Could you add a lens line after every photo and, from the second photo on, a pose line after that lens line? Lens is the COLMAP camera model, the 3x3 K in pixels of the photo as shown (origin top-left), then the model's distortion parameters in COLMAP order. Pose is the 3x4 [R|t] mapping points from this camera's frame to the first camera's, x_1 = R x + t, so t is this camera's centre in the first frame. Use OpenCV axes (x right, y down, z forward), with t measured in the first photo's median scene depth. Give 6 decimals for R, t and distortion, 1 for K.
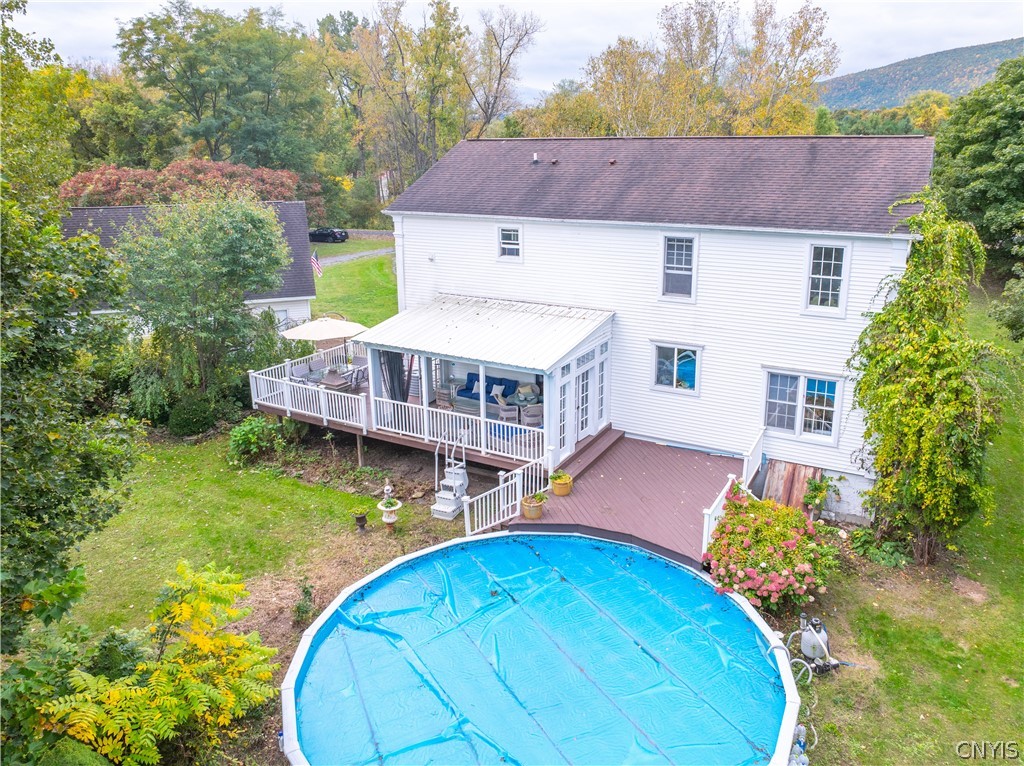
lens RADIAL K [[712.7, 0, 512.0], [0, 712.7, 383.0], [0, 0, 1]] dist [-0.037342, 0.000303]
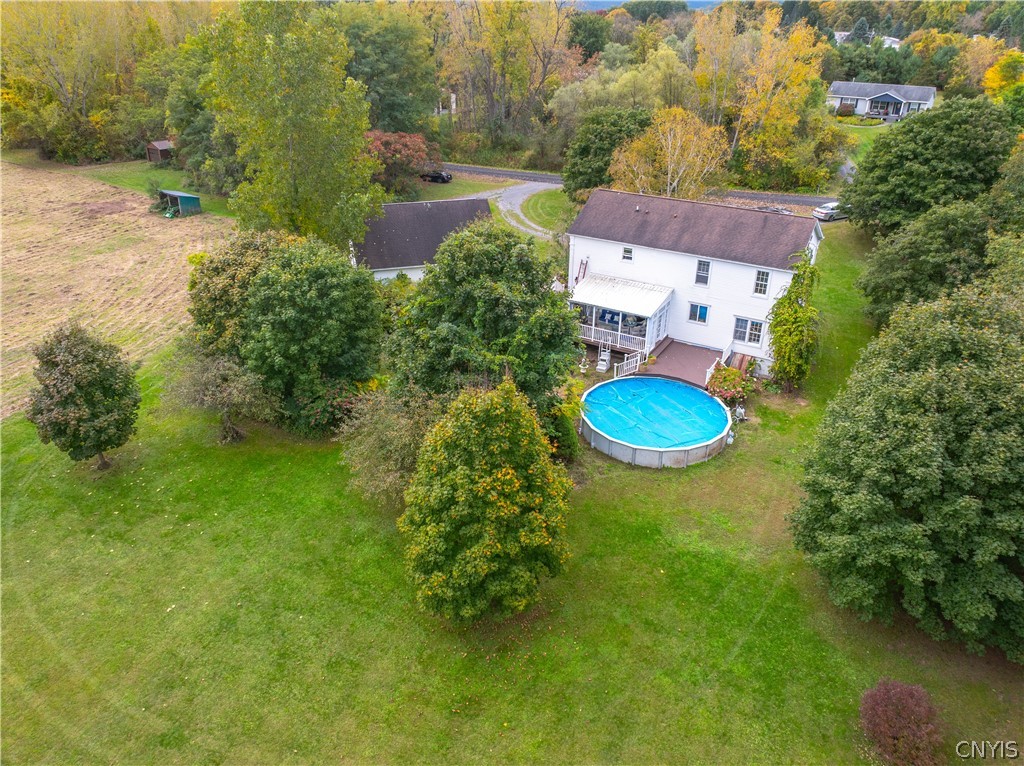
lens RADIAL K [[686.4, 0, 471.3], [0, 686.4, 385.9], [0, 0, 1]] dist [-0.031479, -0.000931]
pose [[0.998259, 0.027715, -0.052071, -0.439232], [-0.017845, 0.983276, 0.181247, -0.198560], [0.056223, -0.180002, 0.982058, -1.461455]]
